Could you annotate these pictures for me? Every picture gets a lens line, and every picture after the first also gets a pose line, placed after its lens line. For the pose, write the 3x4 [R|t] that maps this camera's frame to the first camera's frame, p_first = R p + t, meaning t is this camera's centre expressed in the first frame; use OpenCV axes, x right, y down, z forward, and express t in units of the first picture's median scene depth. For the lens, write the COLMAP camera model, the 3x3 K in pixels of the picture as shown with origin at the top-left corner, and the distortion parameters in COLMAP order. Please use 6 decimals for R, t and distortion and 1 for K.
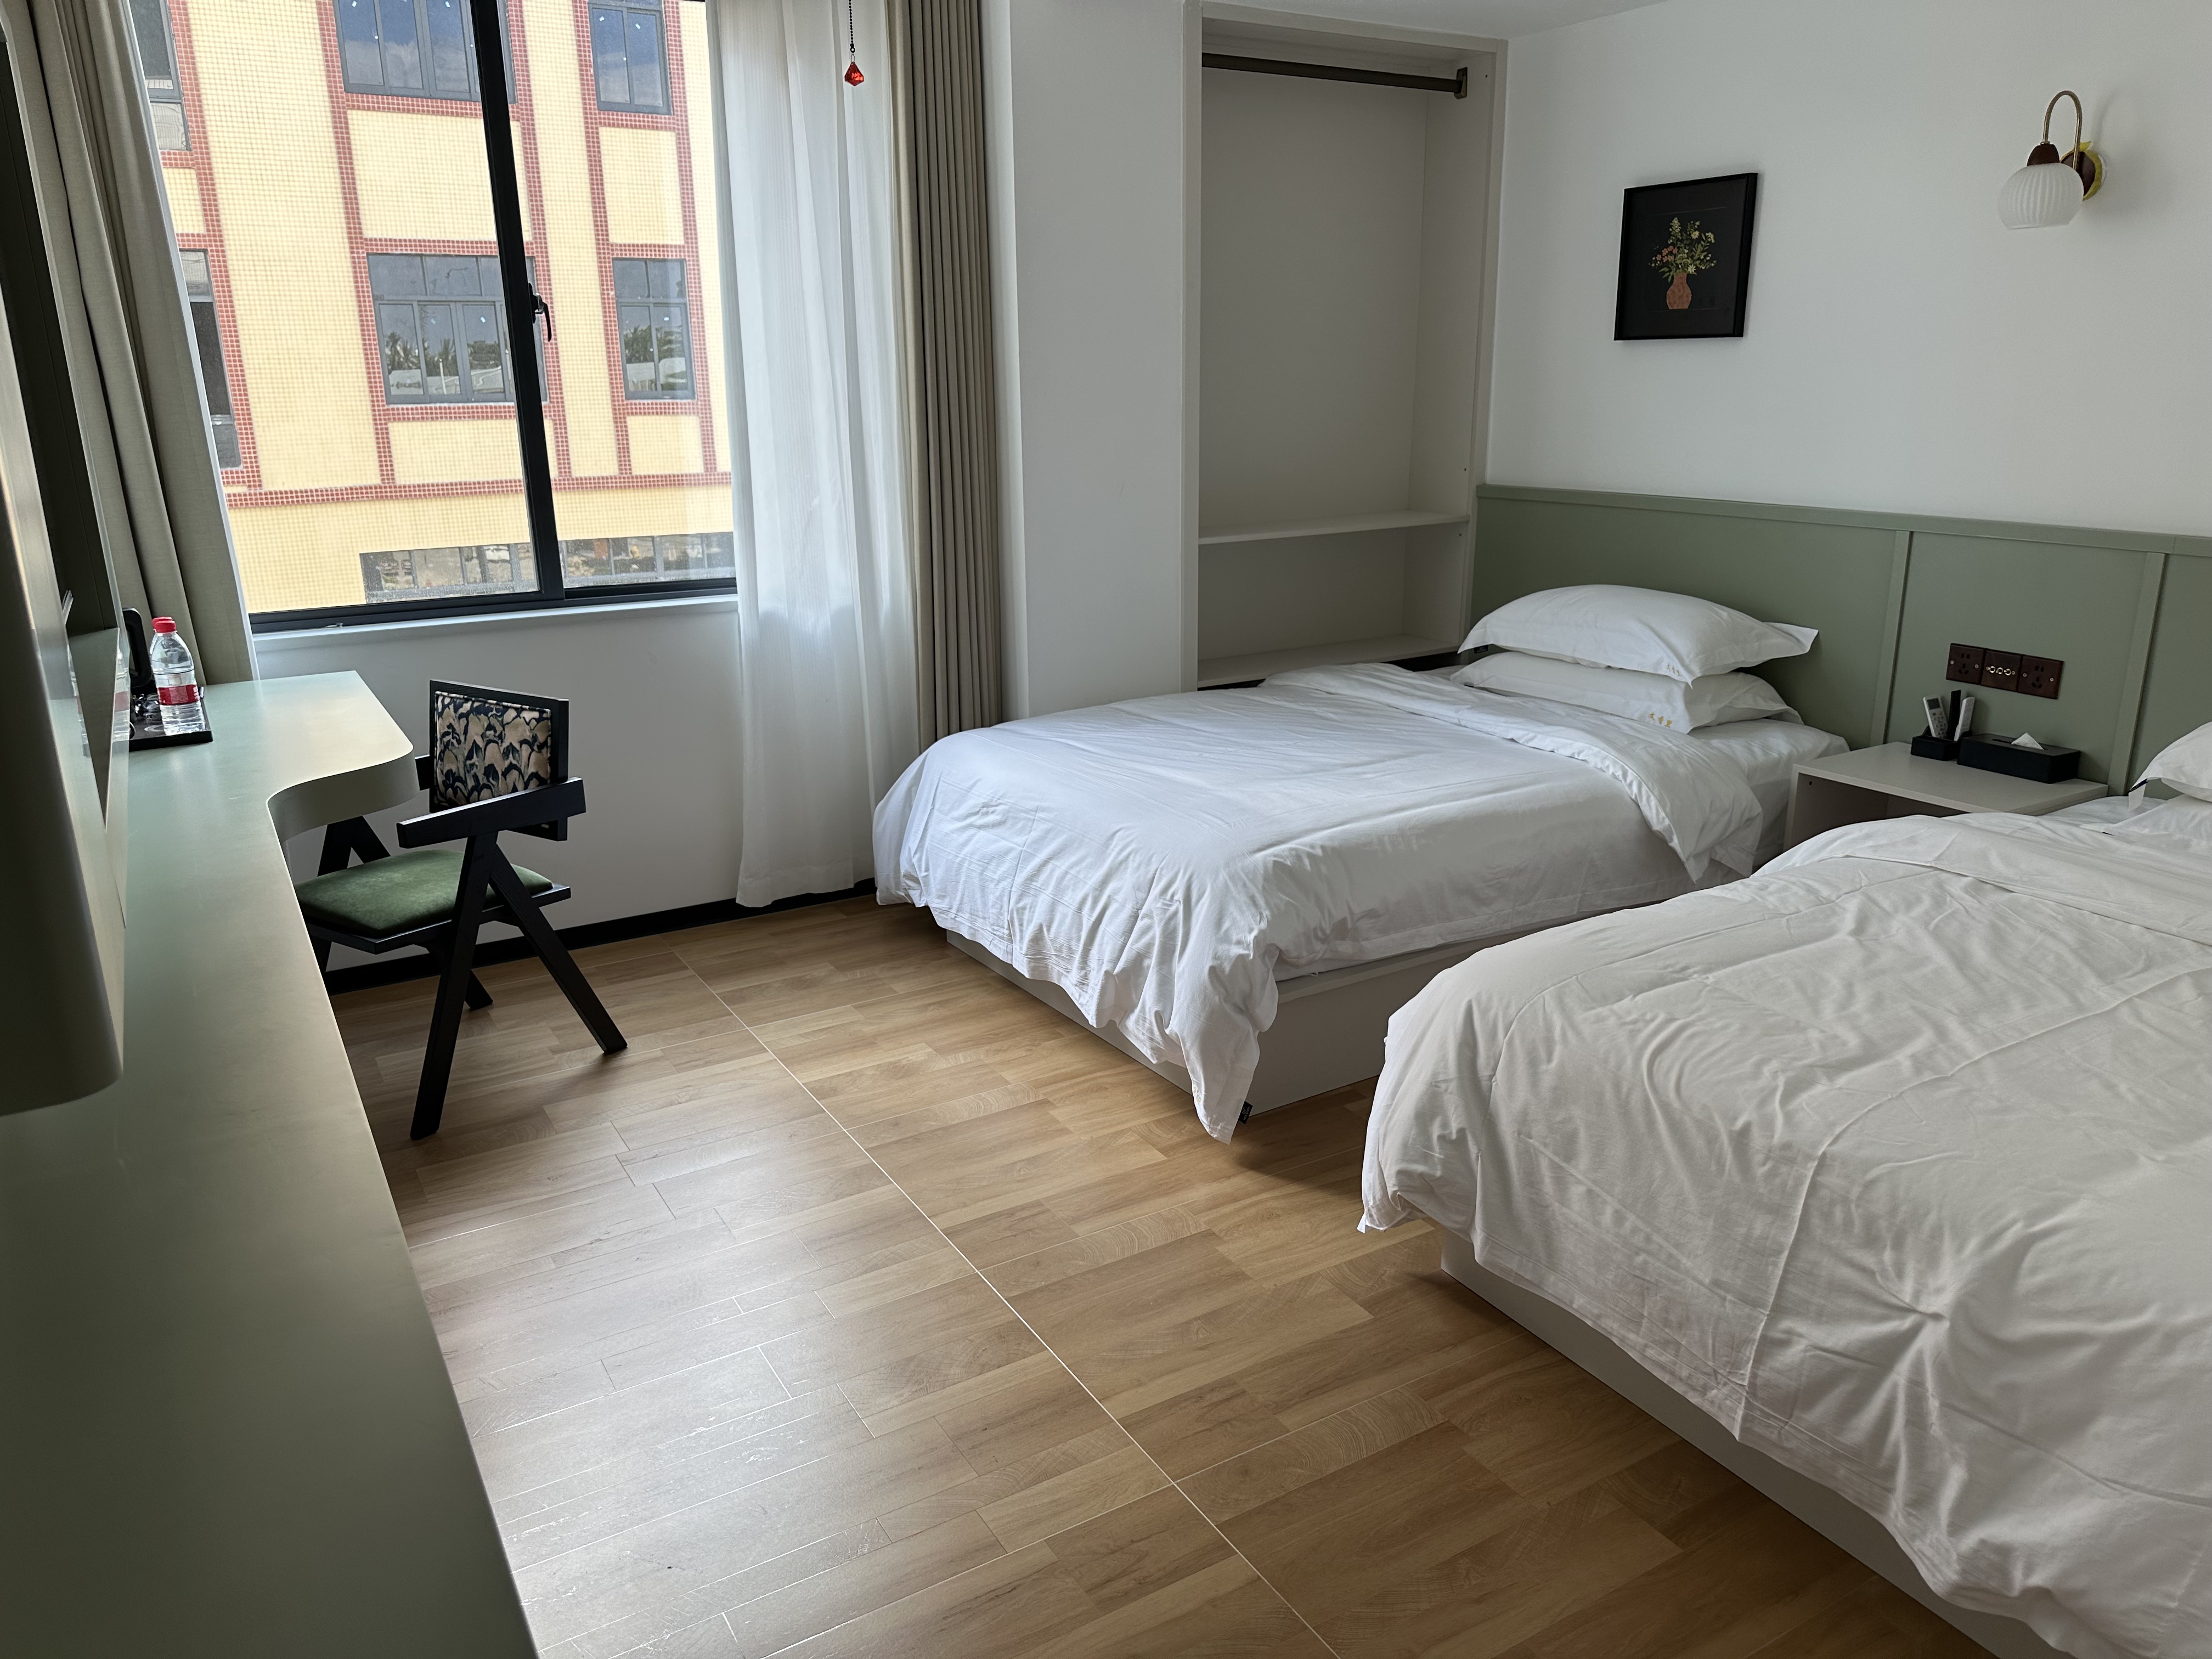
lens RADIAL K [[1539.6, 0, 1106.0], [0, 1539.6, 829.5], [0, 0, 1]] dist [0.005449, -0.026360]
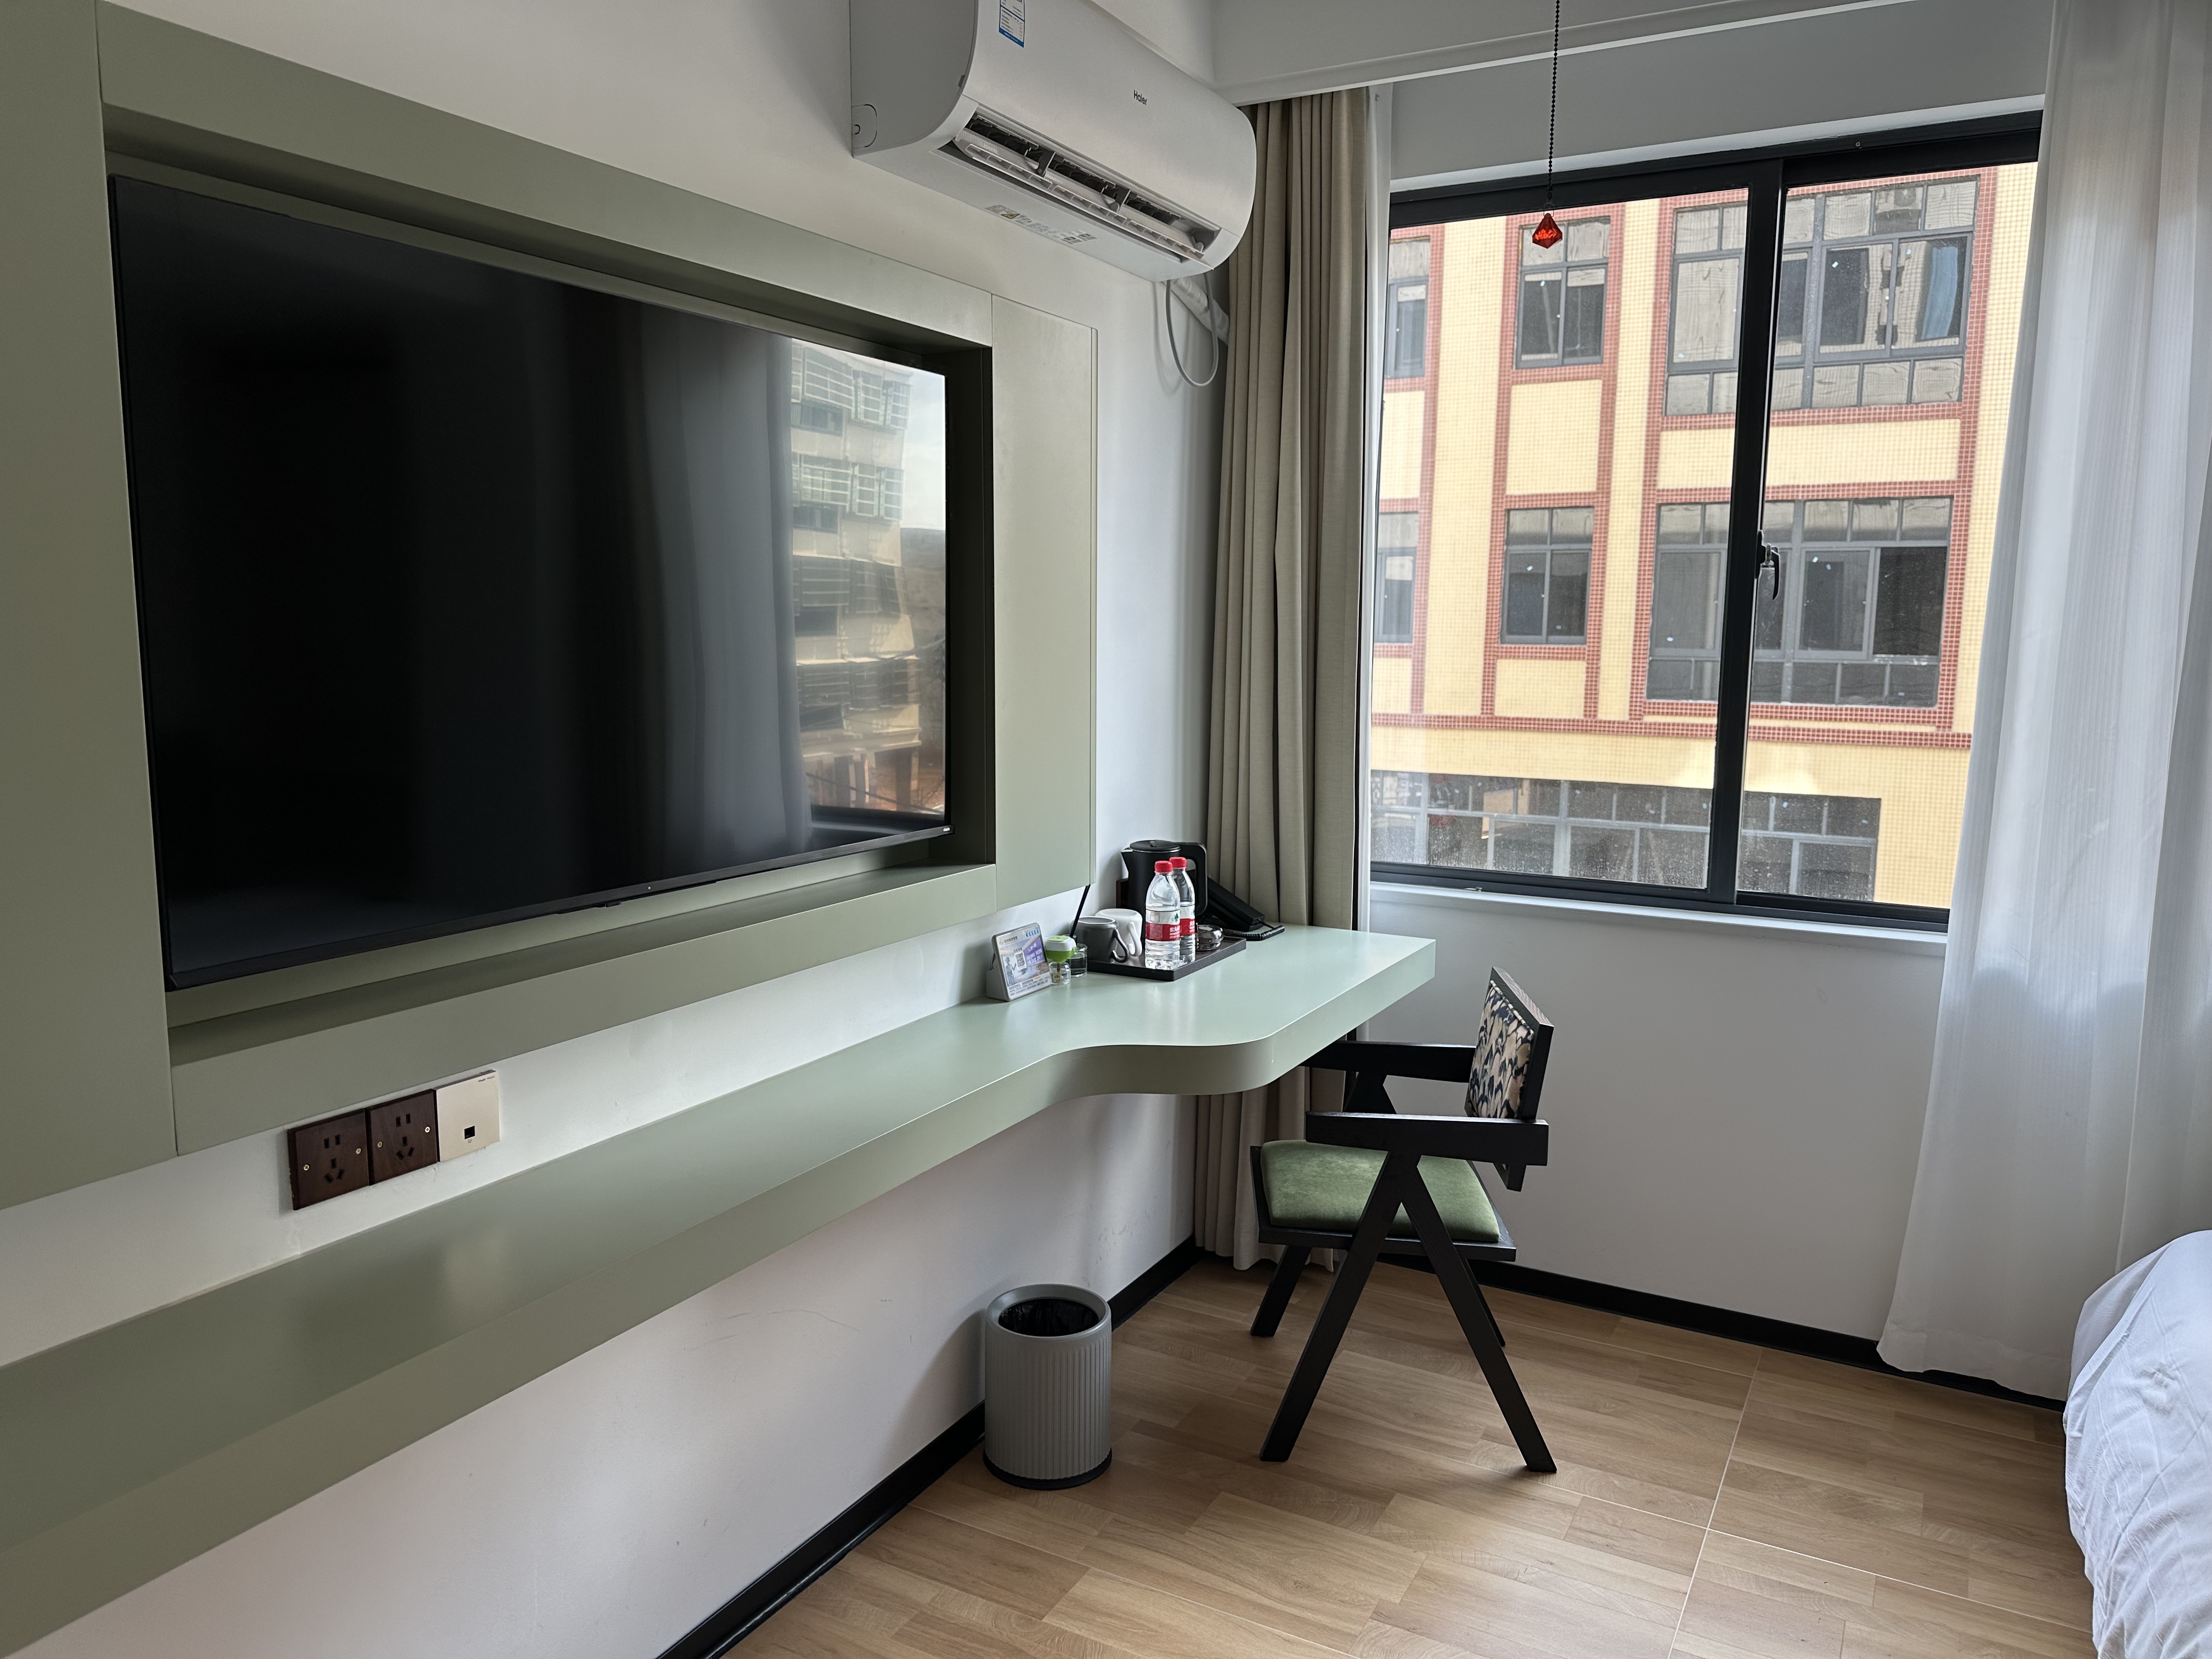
lens RADIAL K [[1561.0, 0, 1106.0], [0, 1561.0, 829.5], [0, 0, 1]] dist [0.019877, -0.003912]
pose [[0.512506, 0.132081, -0.848464, 0.205063], [-0.258530, 0.965986, -0.005787, -0.110926], [0.818840, 0.222320, 0.529221, 0.321229]]
